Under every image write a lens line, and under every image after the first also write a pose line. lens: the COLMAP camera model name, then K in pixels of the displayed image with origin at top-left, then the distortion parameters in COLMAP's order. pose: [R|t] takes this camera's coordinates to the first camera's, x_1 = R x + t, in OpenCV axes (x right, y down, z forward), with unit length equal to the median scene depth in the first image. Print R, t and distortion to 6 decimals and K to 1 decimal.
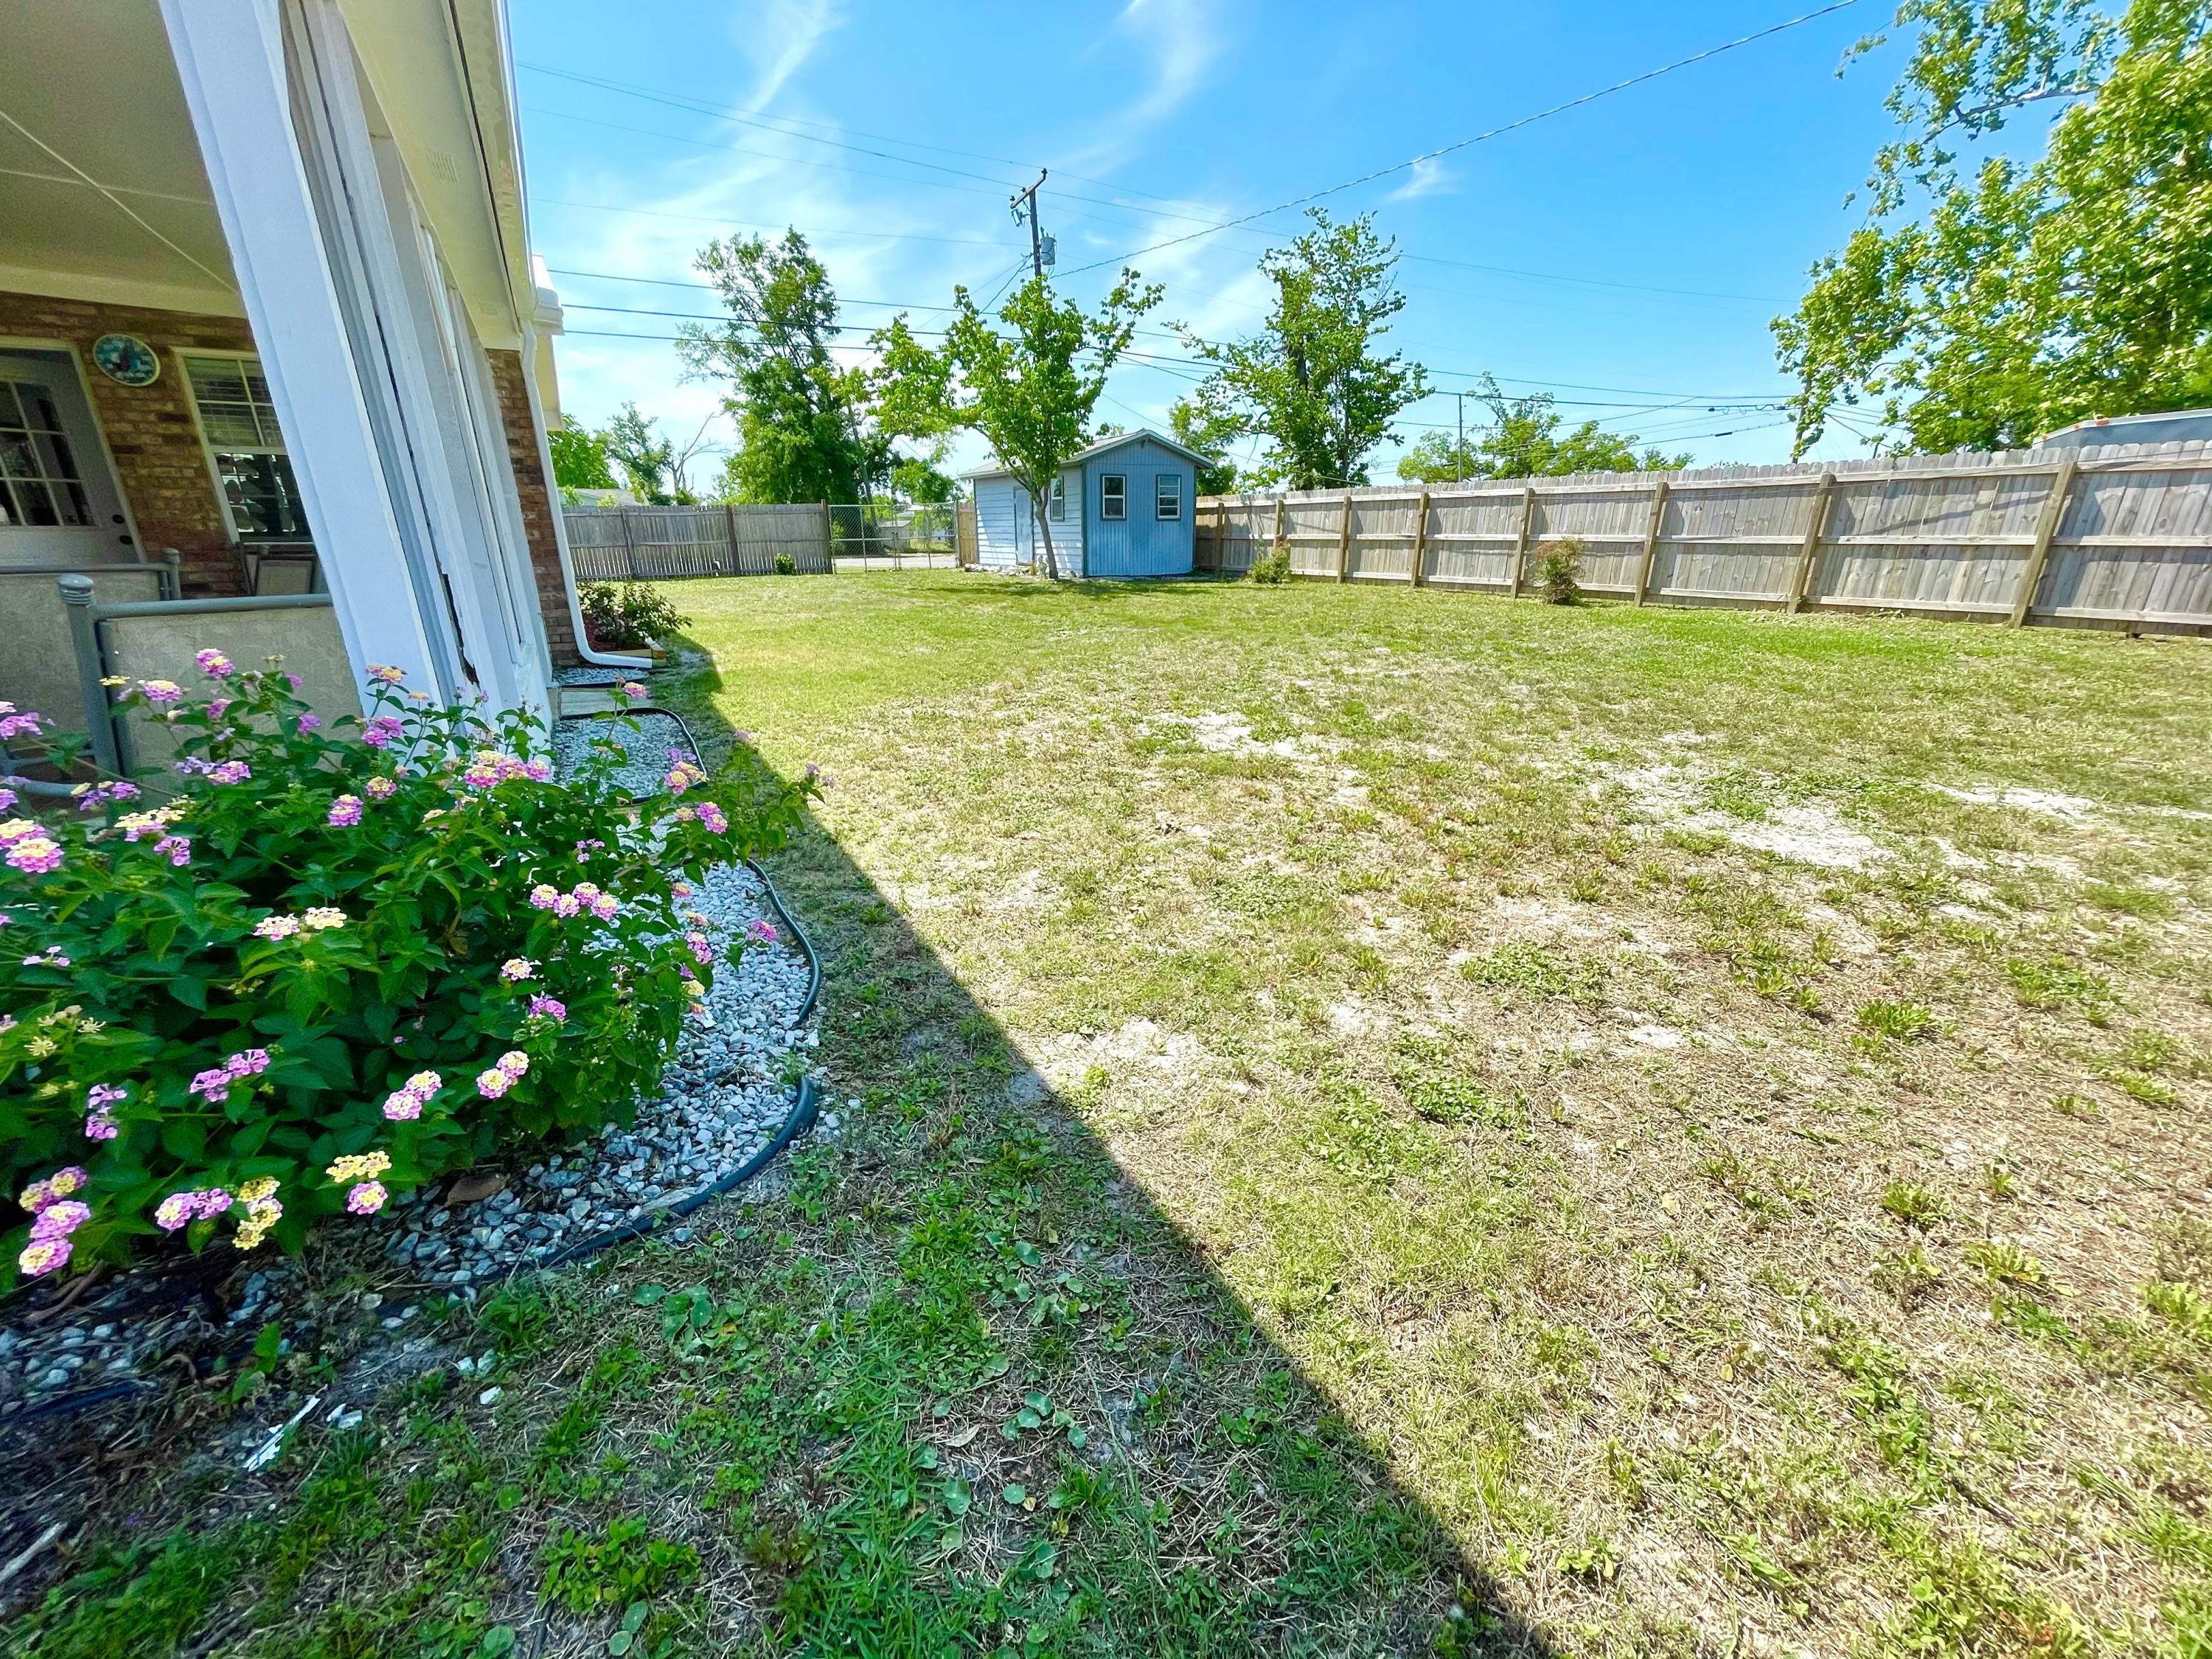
lens RADIAL K [[877.8, 0, 1106.0], [0, 877.8, 829.5], [0, 0, 1]] dist [-0.001087, -0.000133]
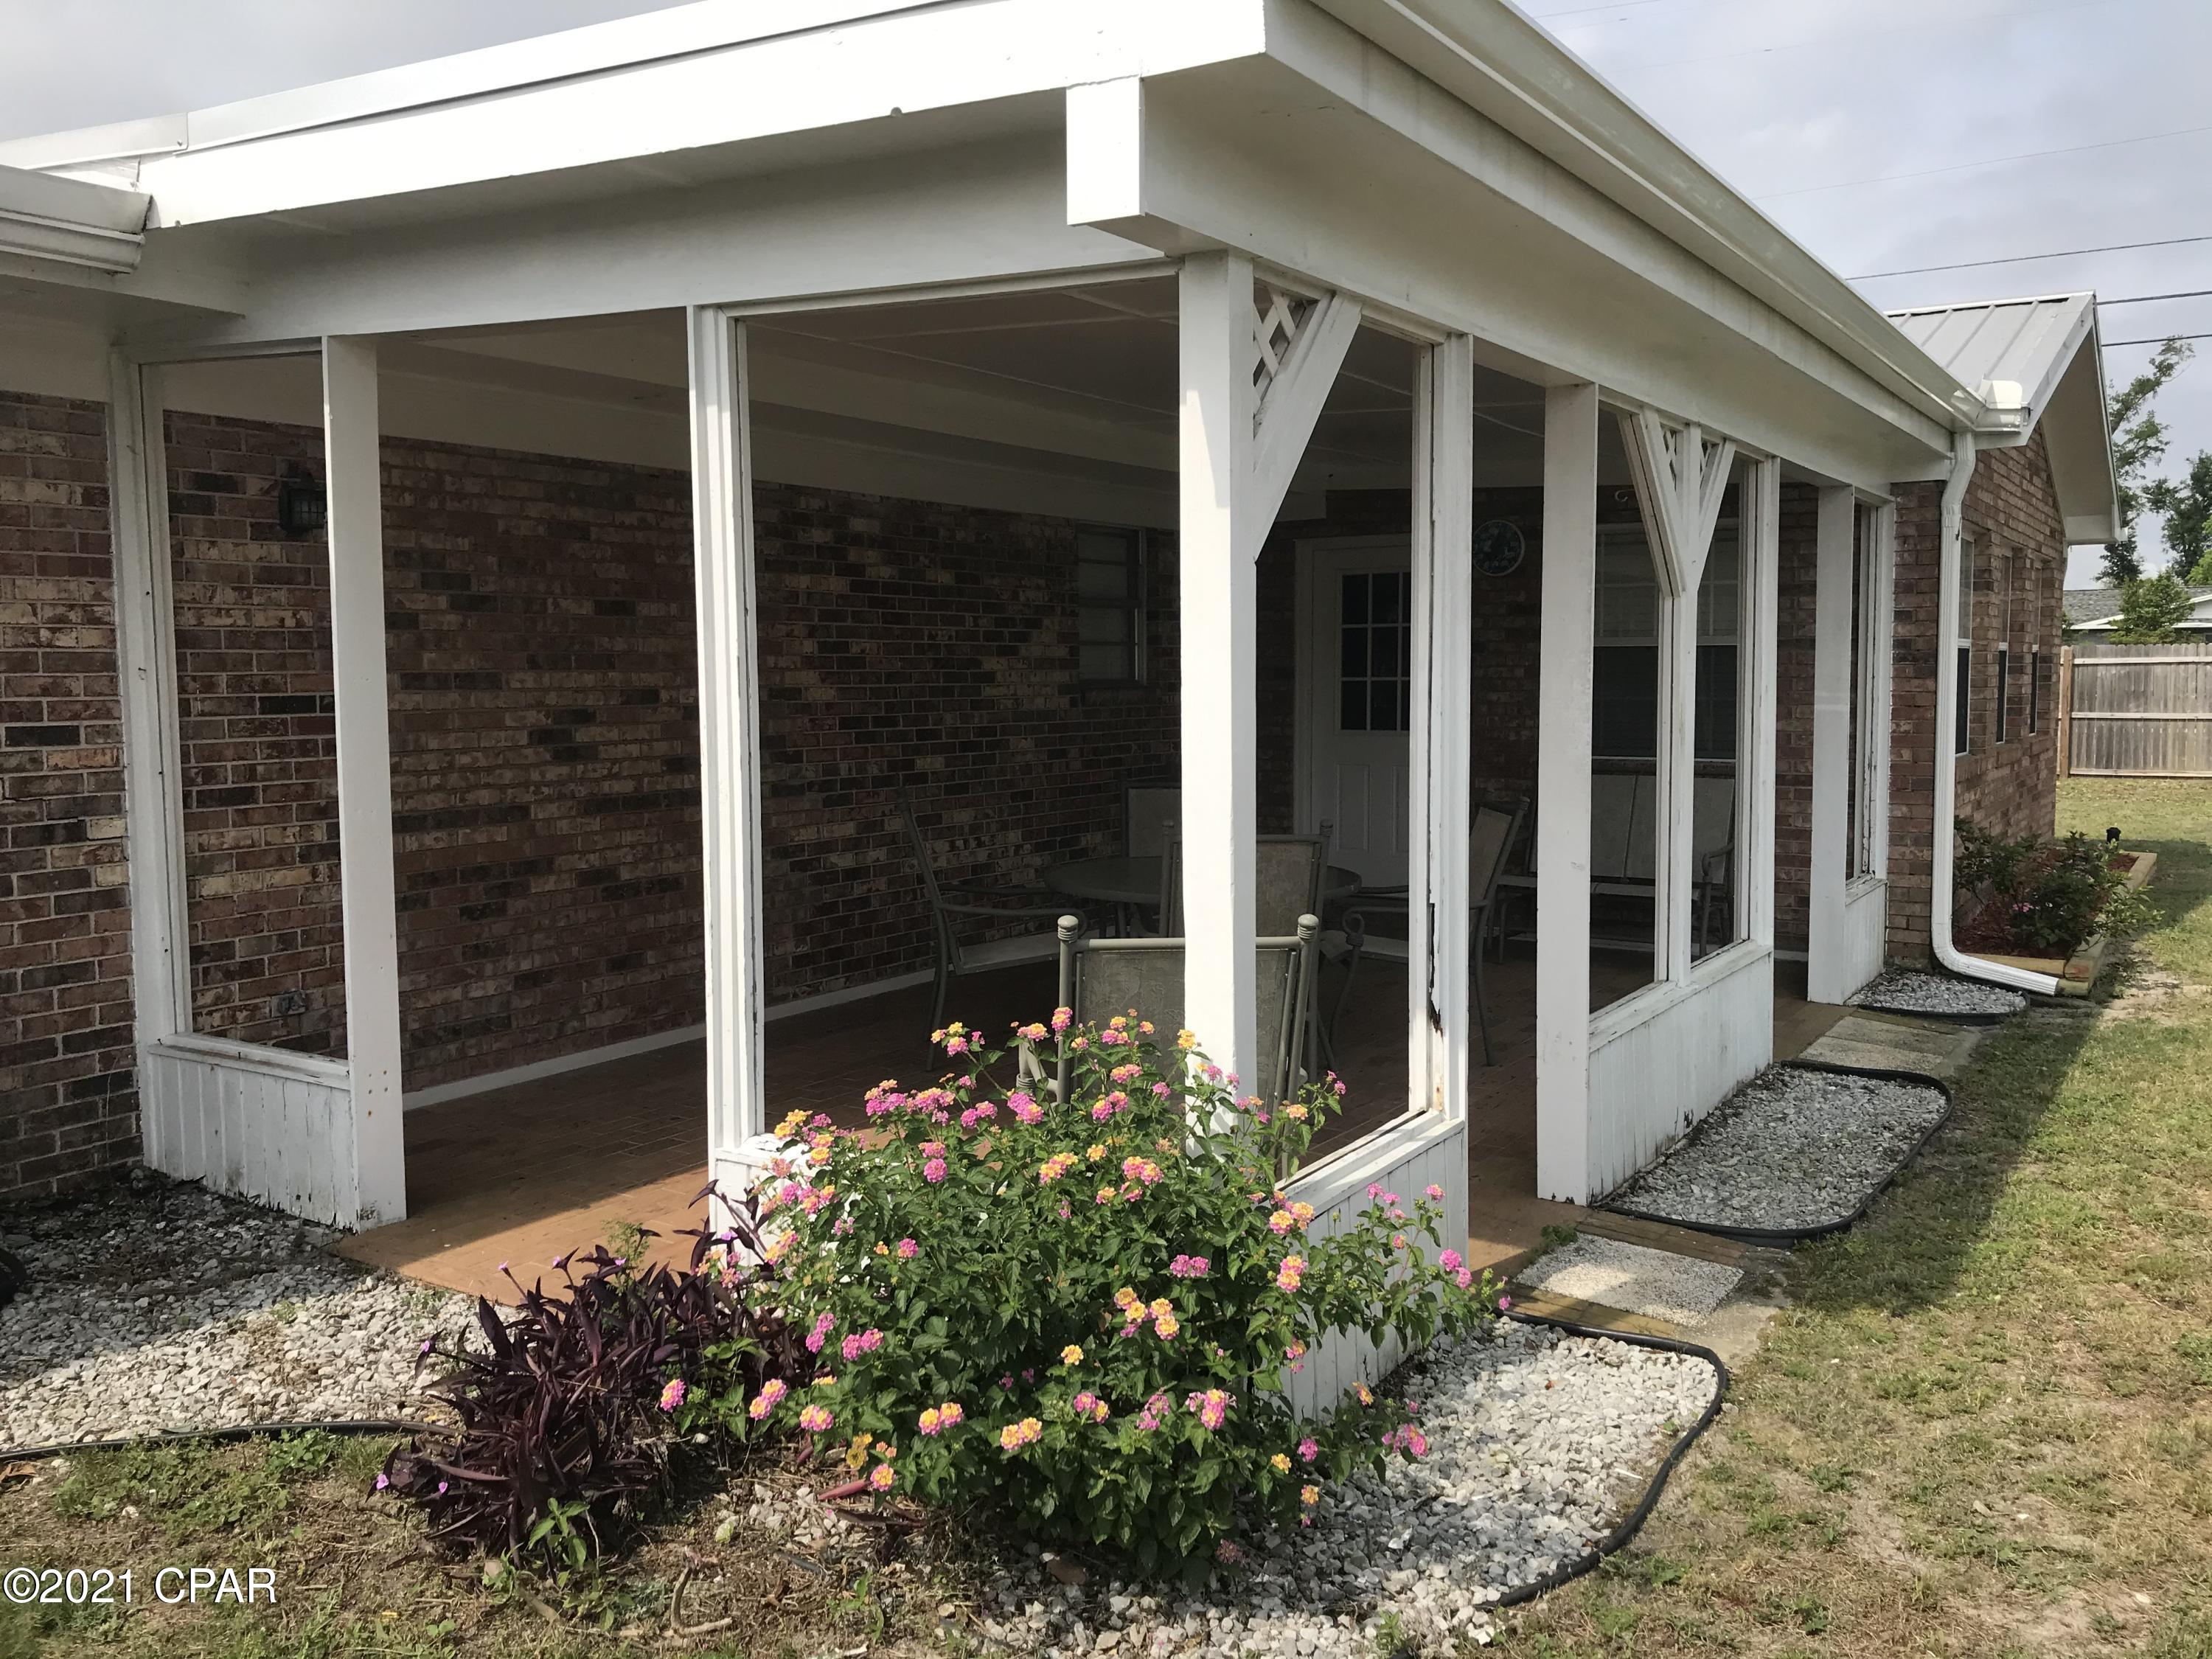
lens RADIAL K [[1830.5, 0, 1106.0], [0, 1830.5, 829.5], [0, 0, 1]] dist [0.001665, 0.002594]
pose [[0.448545, 0.085628, -0.889649, 0.244501], [-0.285492, 0.956978, -0.051831, -0.065911], [0.846937, 0.277236, 0.453694, -0.031391]]
